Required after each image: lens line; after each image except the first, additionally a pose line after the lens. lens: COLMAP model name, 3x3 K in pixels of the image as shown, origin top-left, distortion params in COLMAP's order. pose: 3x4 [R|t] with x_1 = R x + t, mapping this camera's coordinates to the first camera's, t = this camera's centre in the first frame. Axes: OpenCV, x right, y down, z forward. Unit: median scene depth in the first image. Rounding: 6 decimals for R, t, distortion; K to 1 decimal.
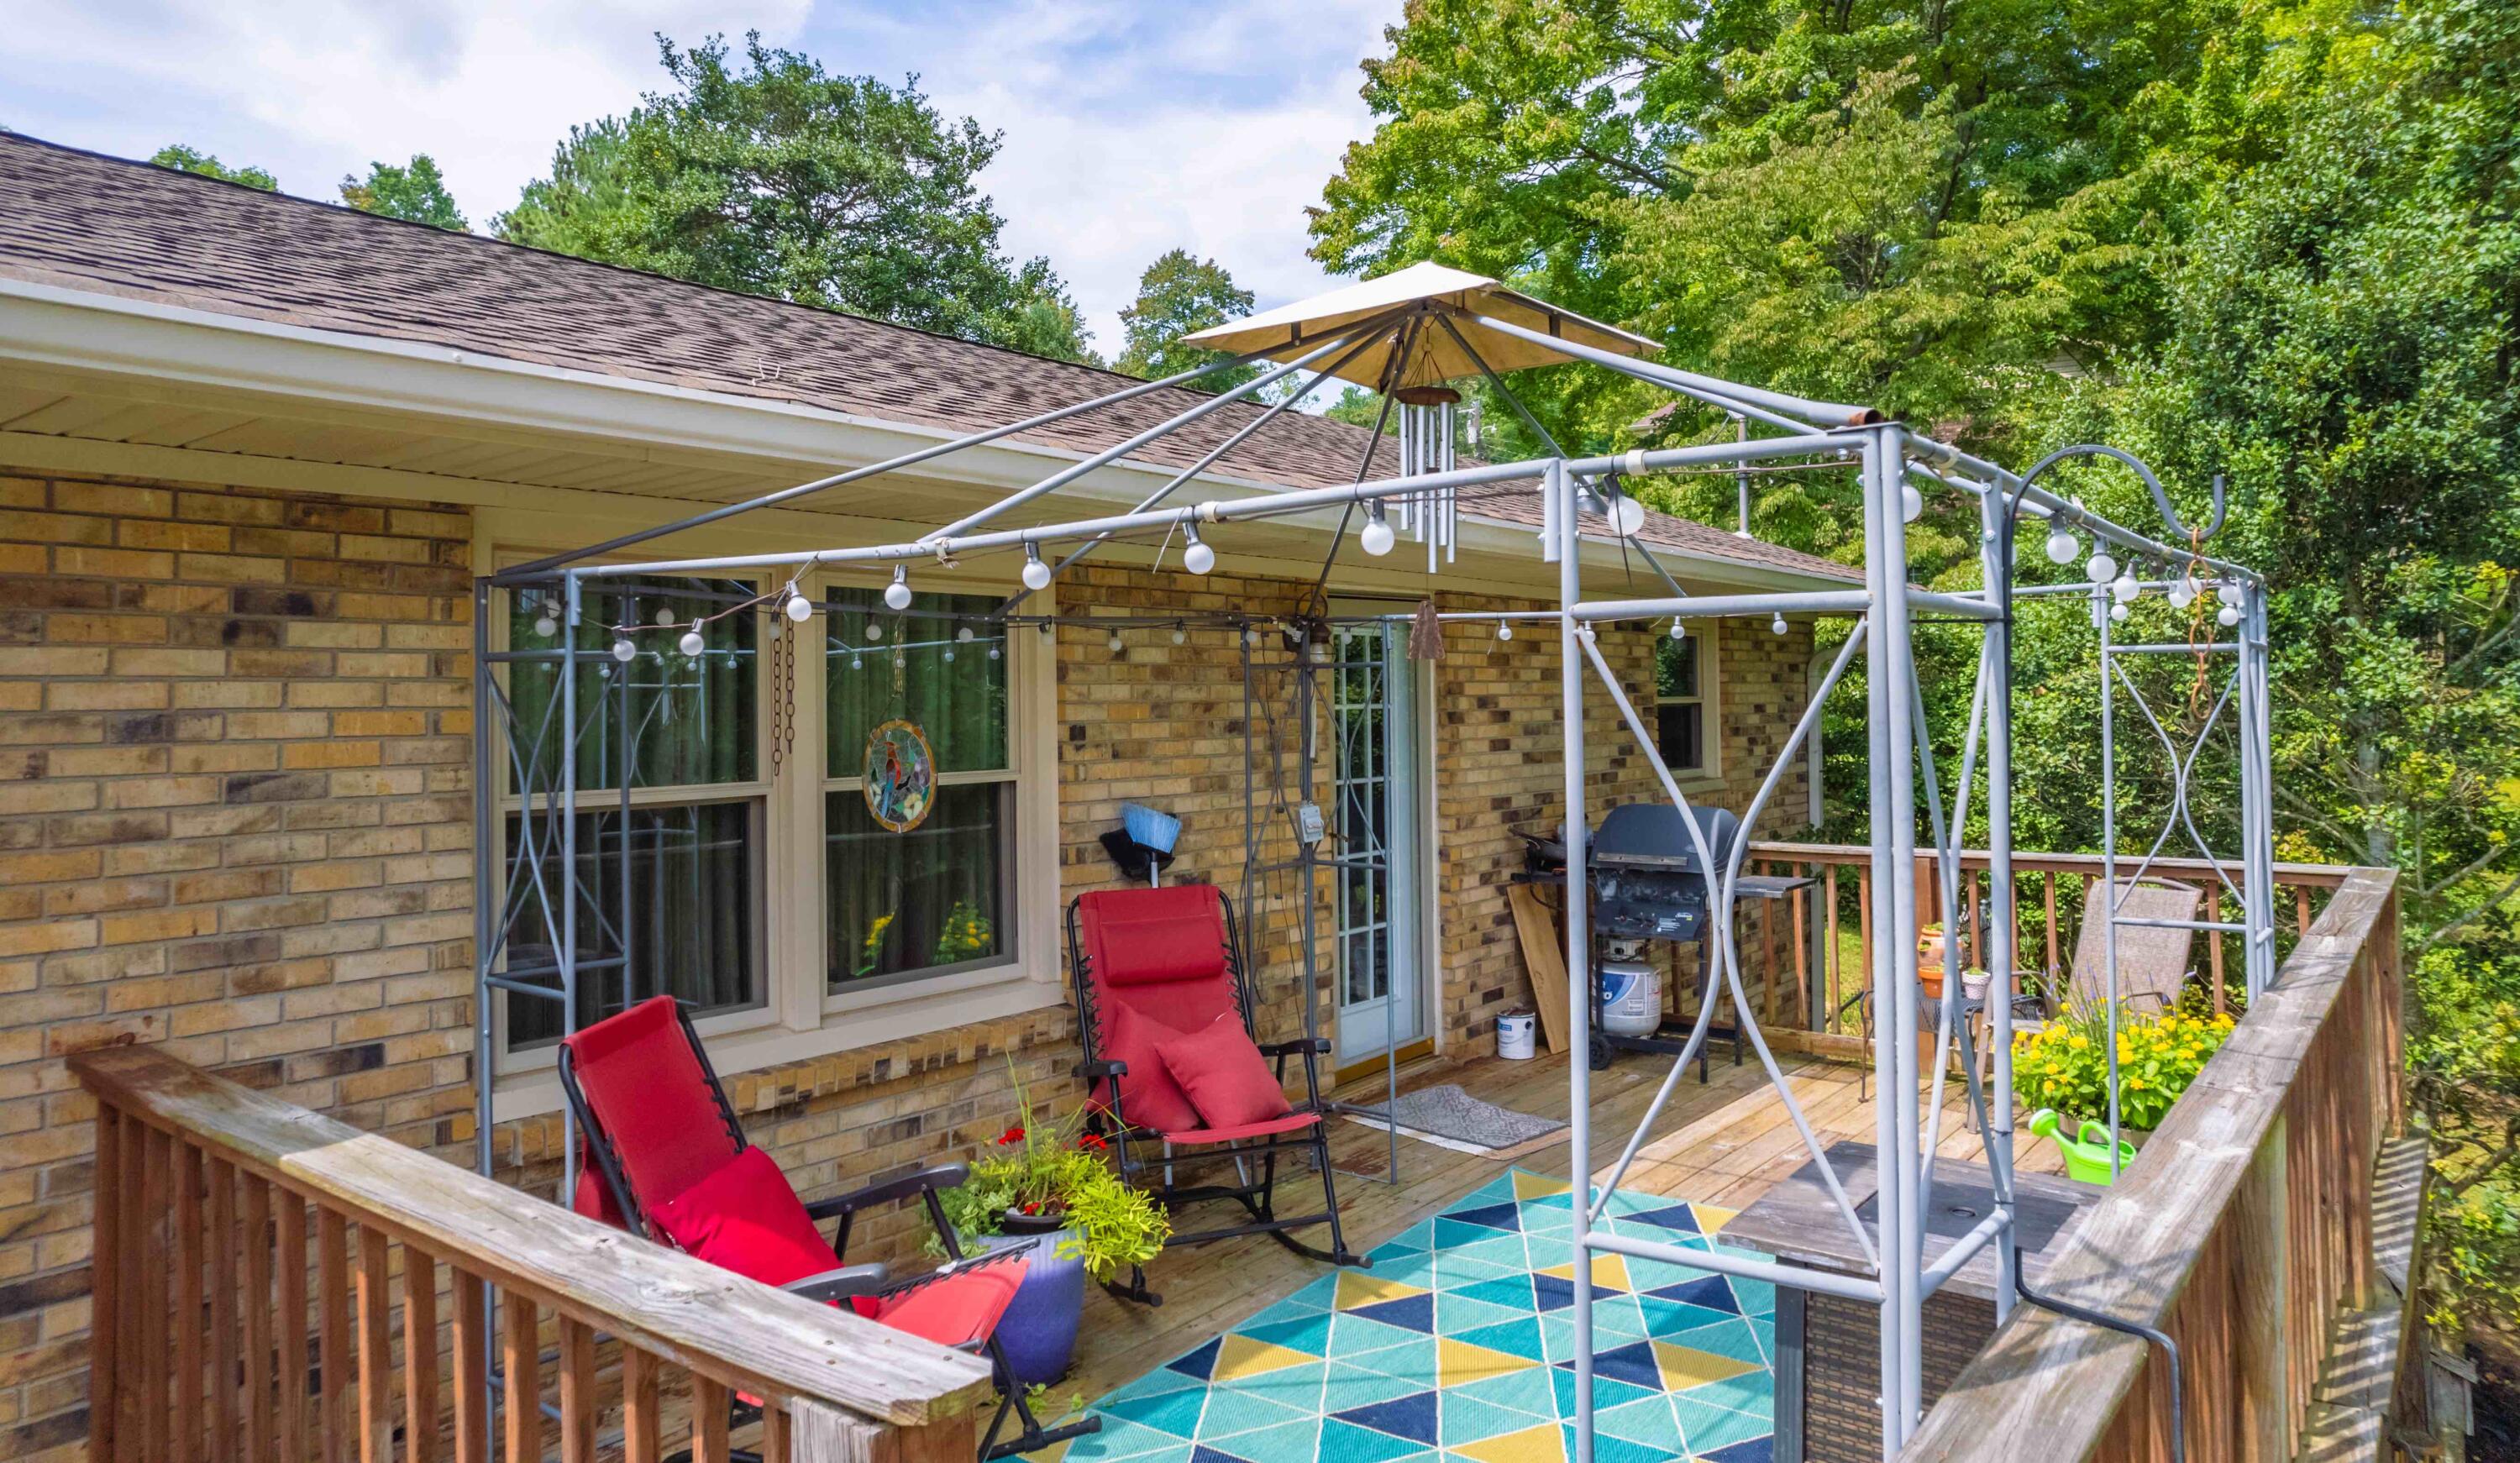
lens RADIAL K [[1587.2, 0, 1257.4], [0, 1587.2, 636.9], [0, 0, 1]] dist [-0.003831, -0.001049]
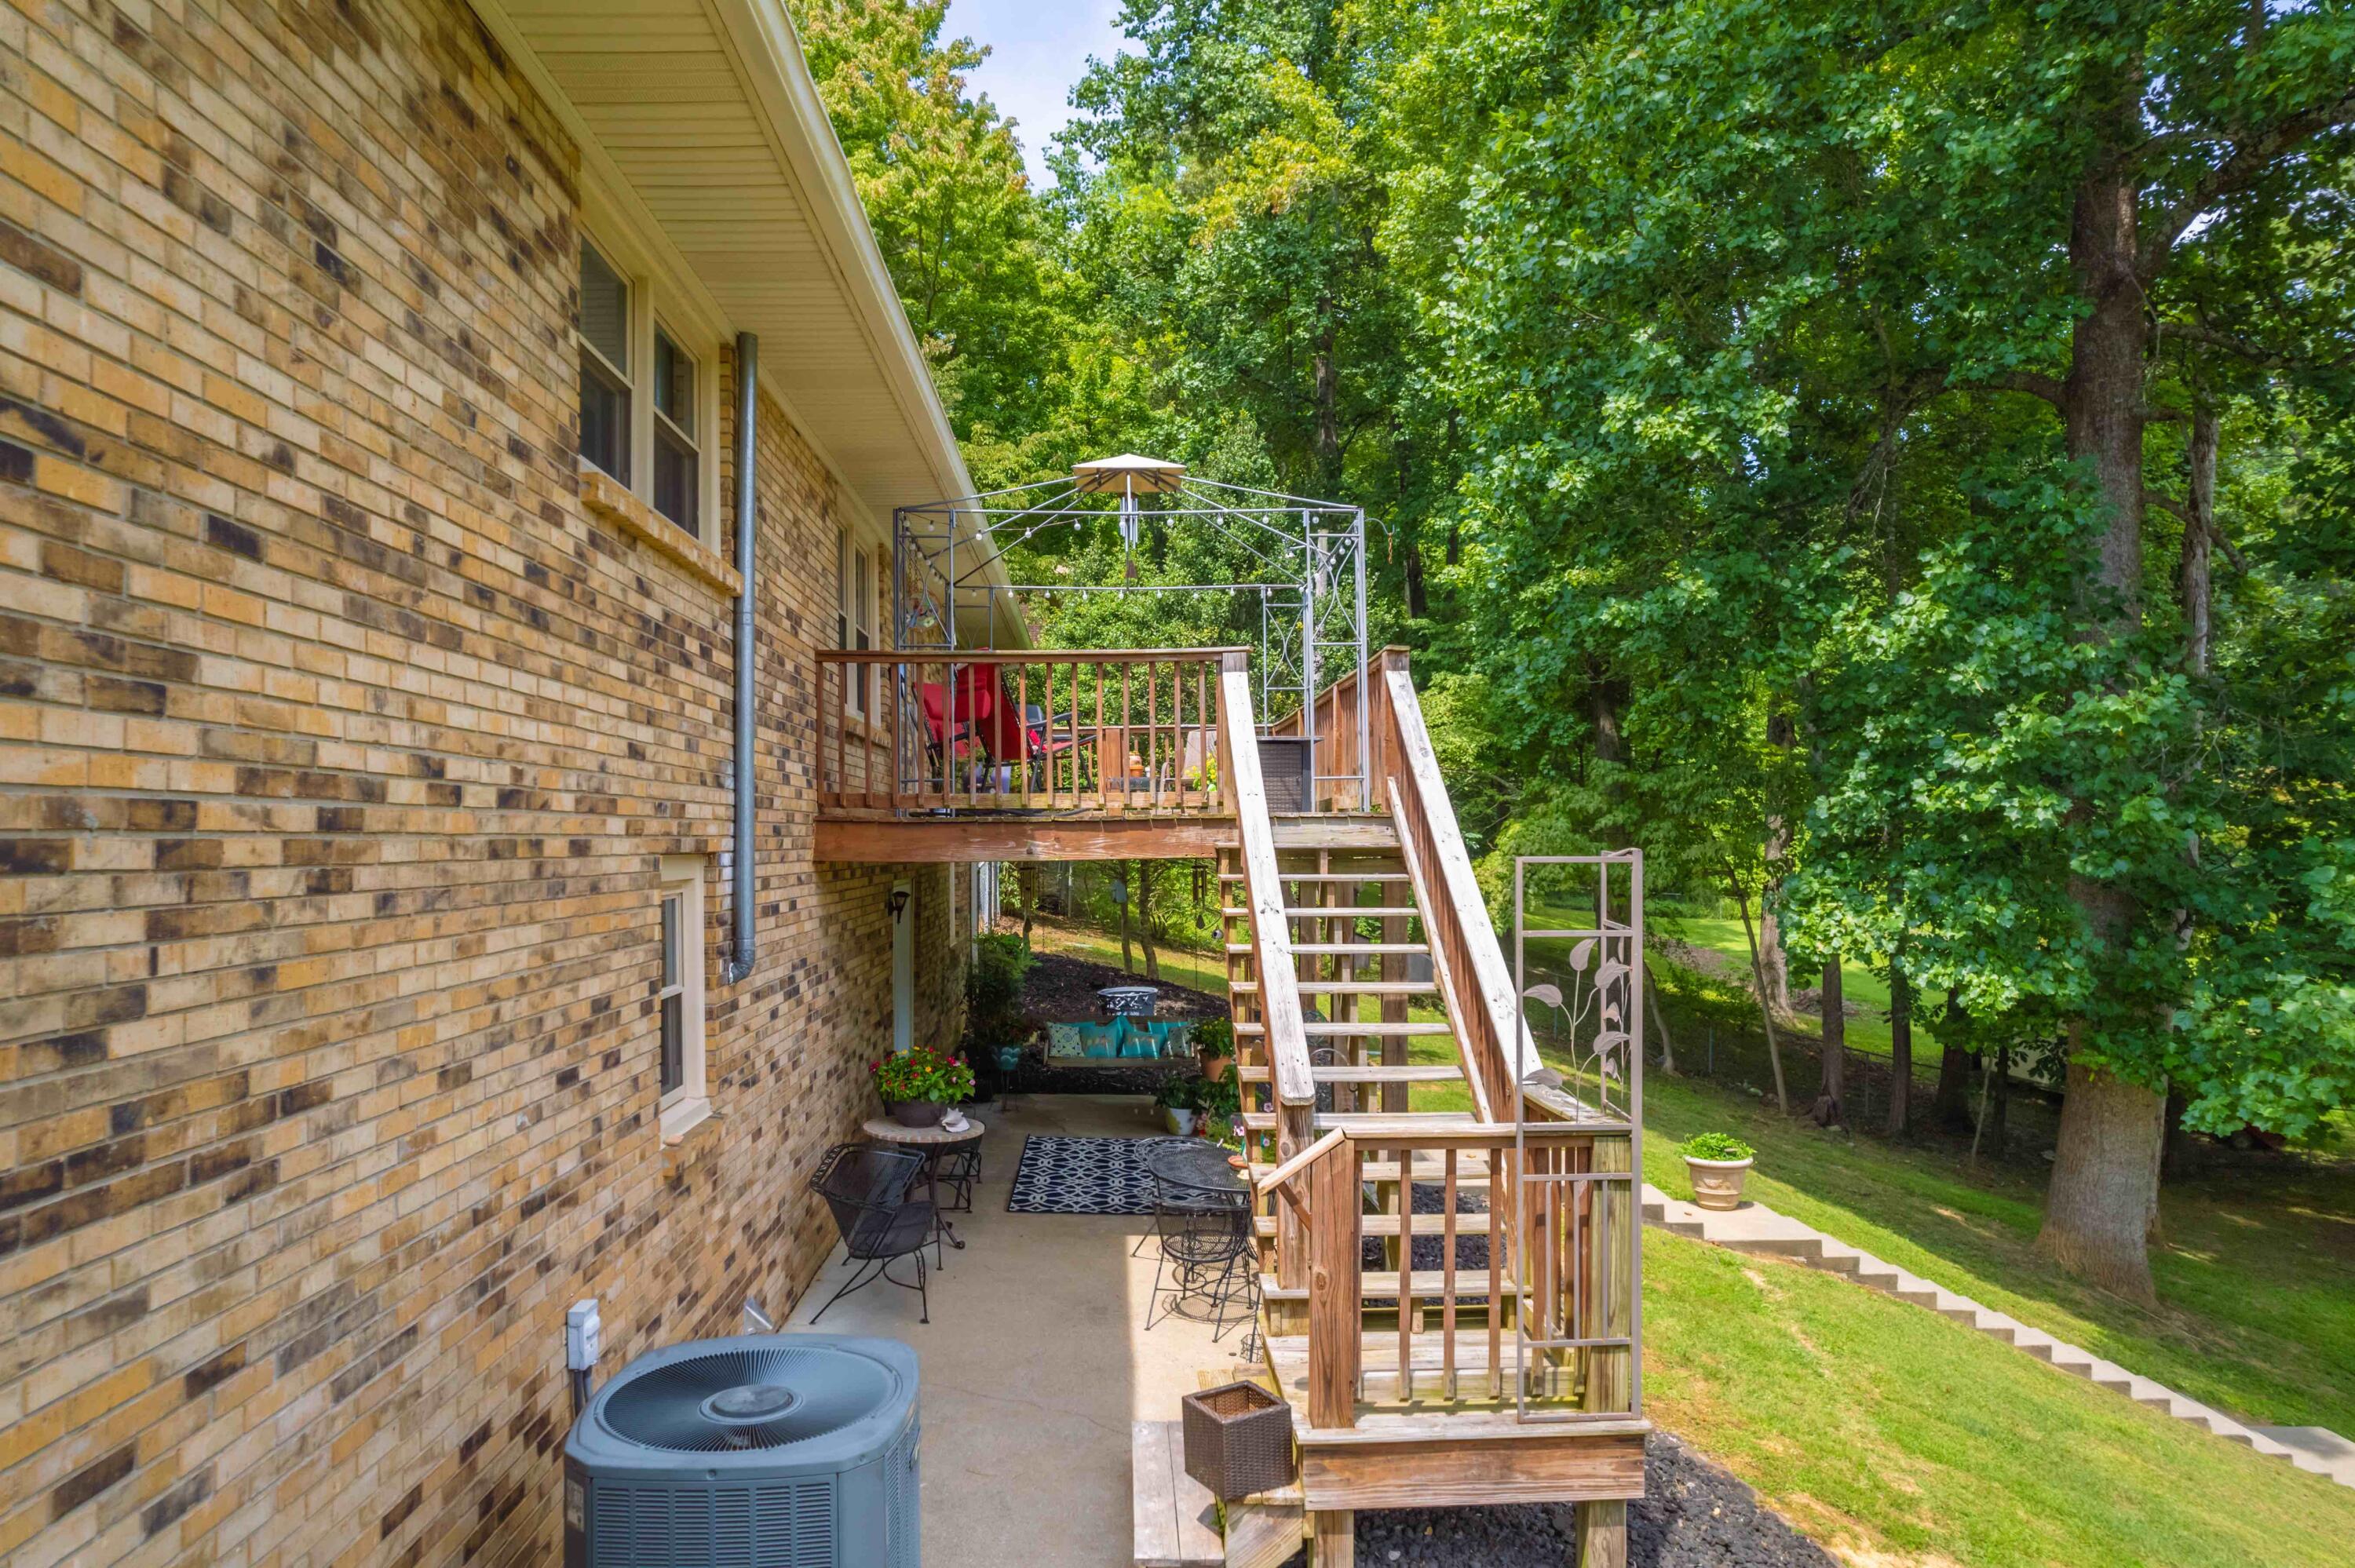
lens RADIAL K [[1504.5, 0, 1170.8], [0, 1504.5, 801.1], [0, 0, 1]] dist [-0.085228, 0.077564]
pose [[0.763439, 0.018530, 0.645614, -0.375247], [-0.023313, 0.999728, -0.001126, 0.100025], [-0.645459, -0.014191, 0.763663, -0.292821]]
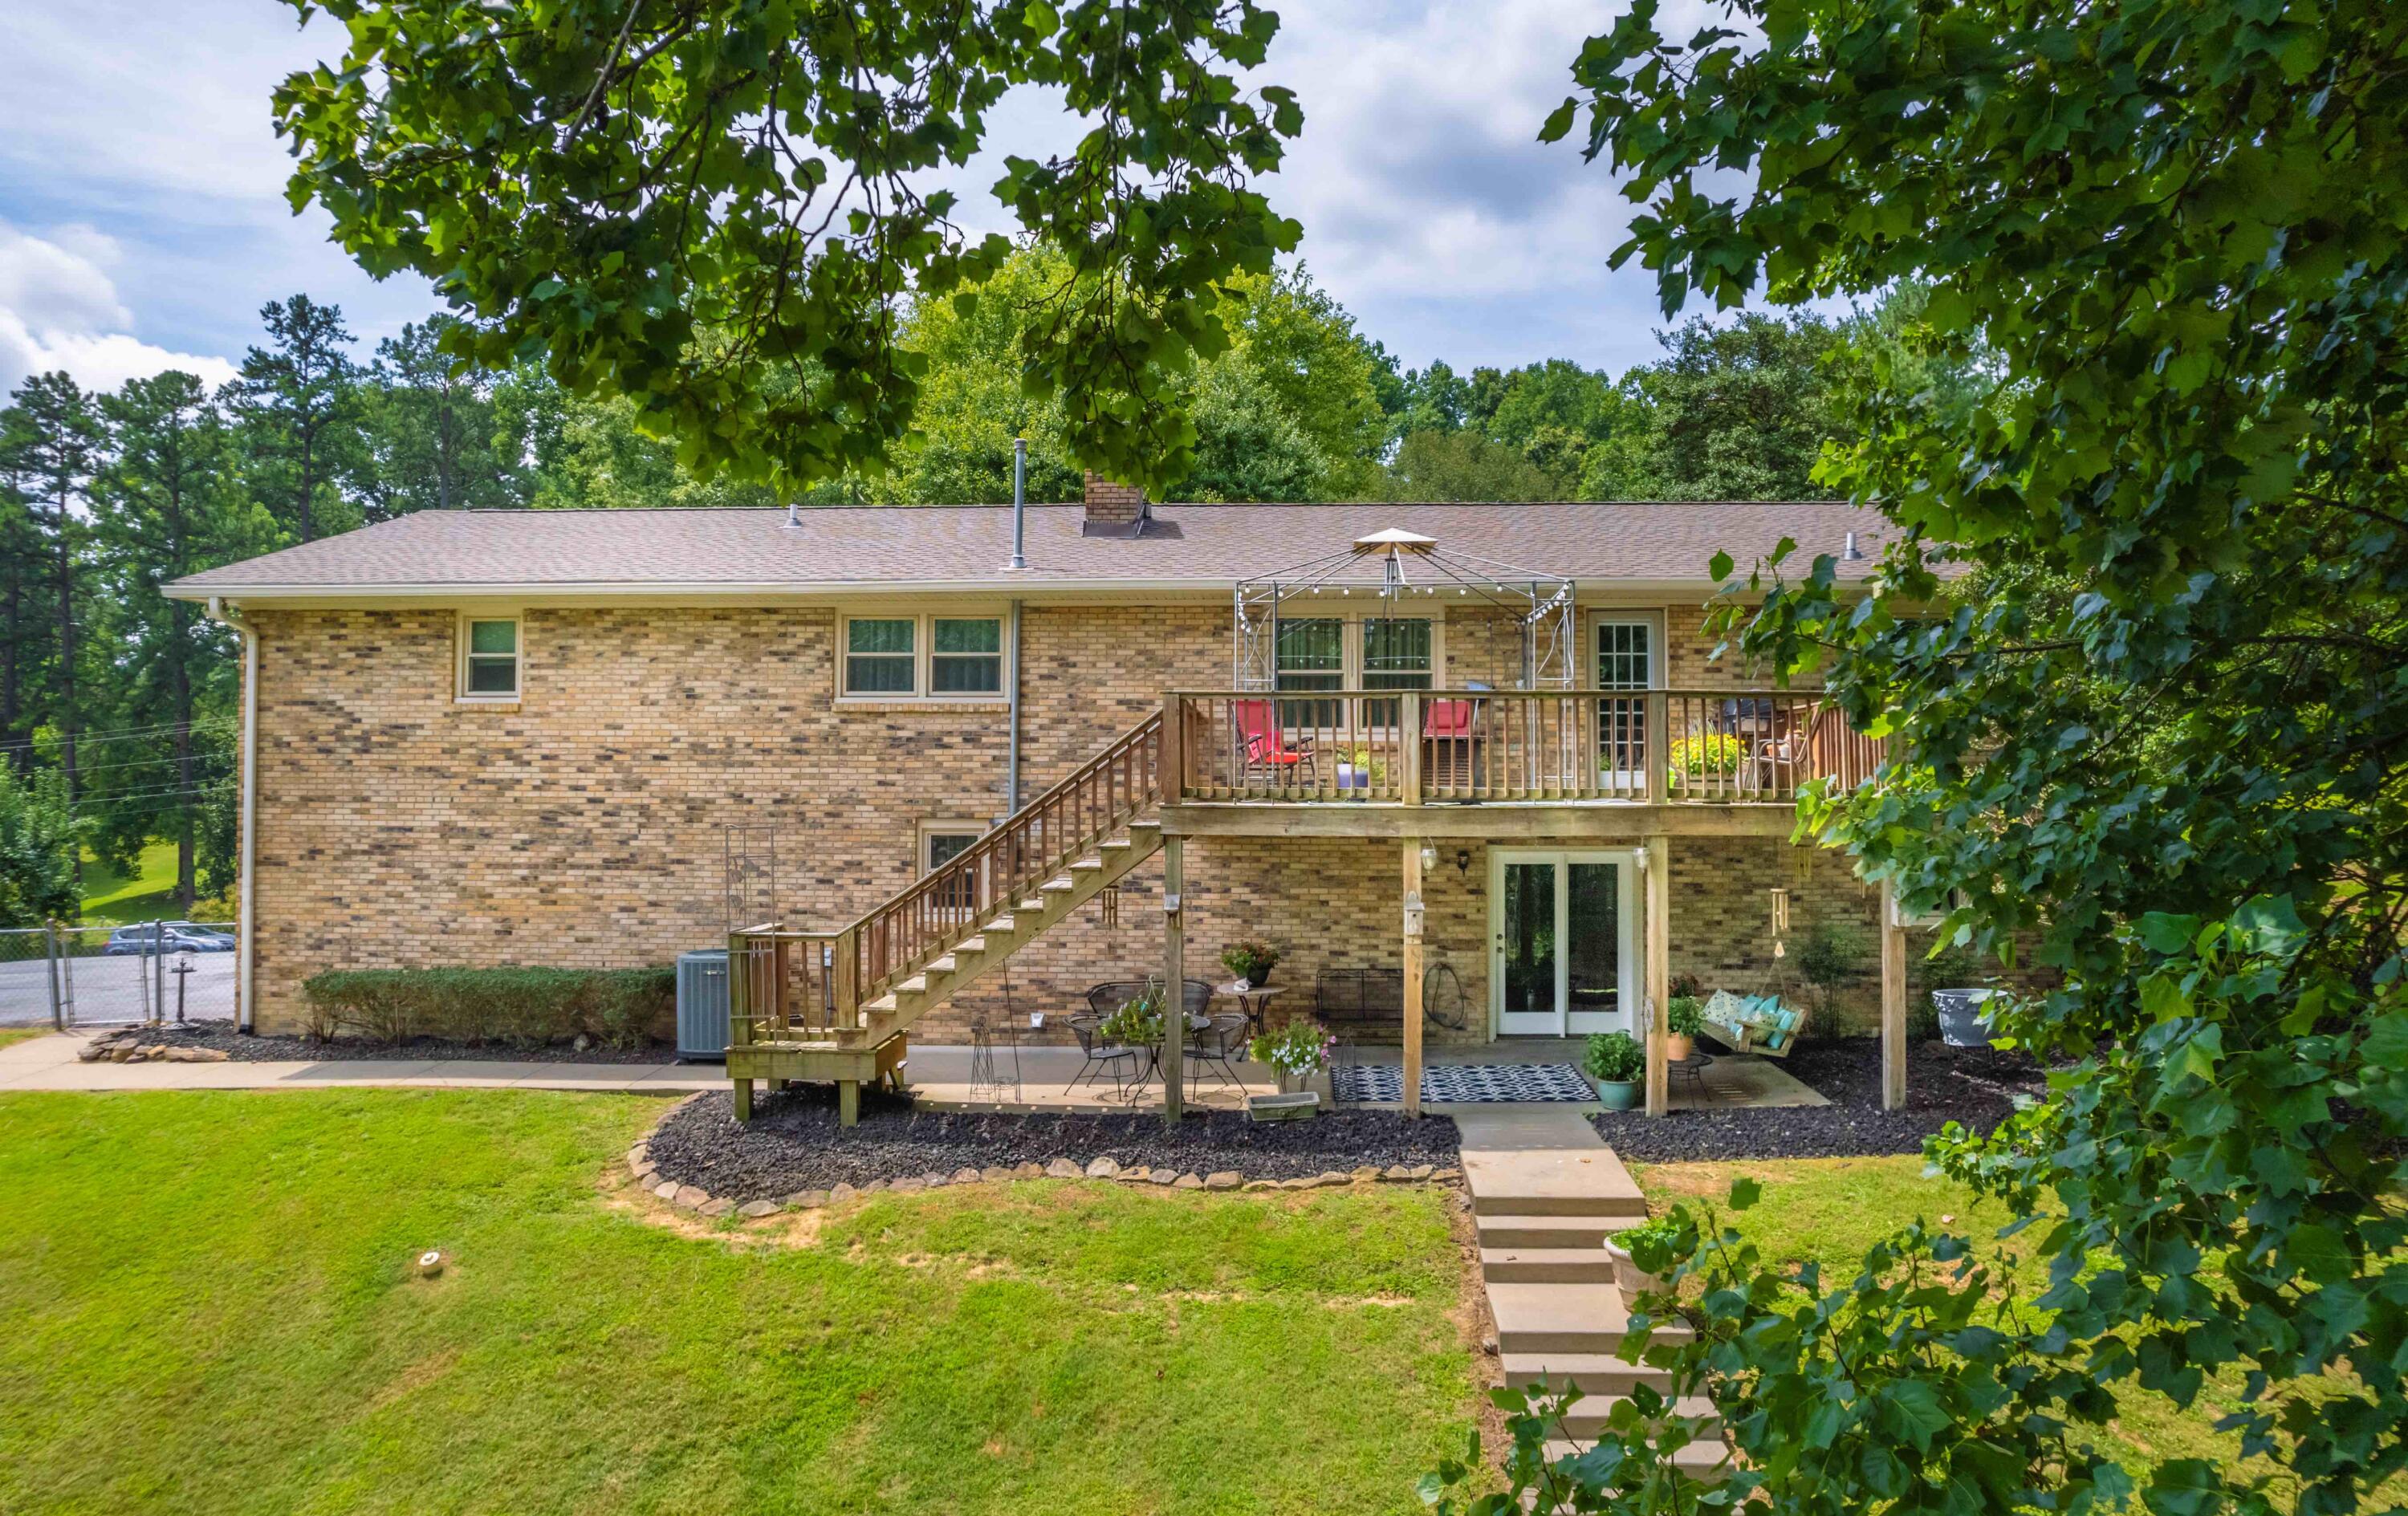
lens RADIAL K [[1547.9, 0, 1204.0], [0, 1547.9, 758.0], [0, 0, 1]] dist [-0.002274, -0.000312]
pose [[0.566050, -0.014337, -0.824246, 0.690401], [0.021944, 0.999757, -0.002320, 0.081913], [0.824079, -0.016774, 0.566227, -0.372155]]
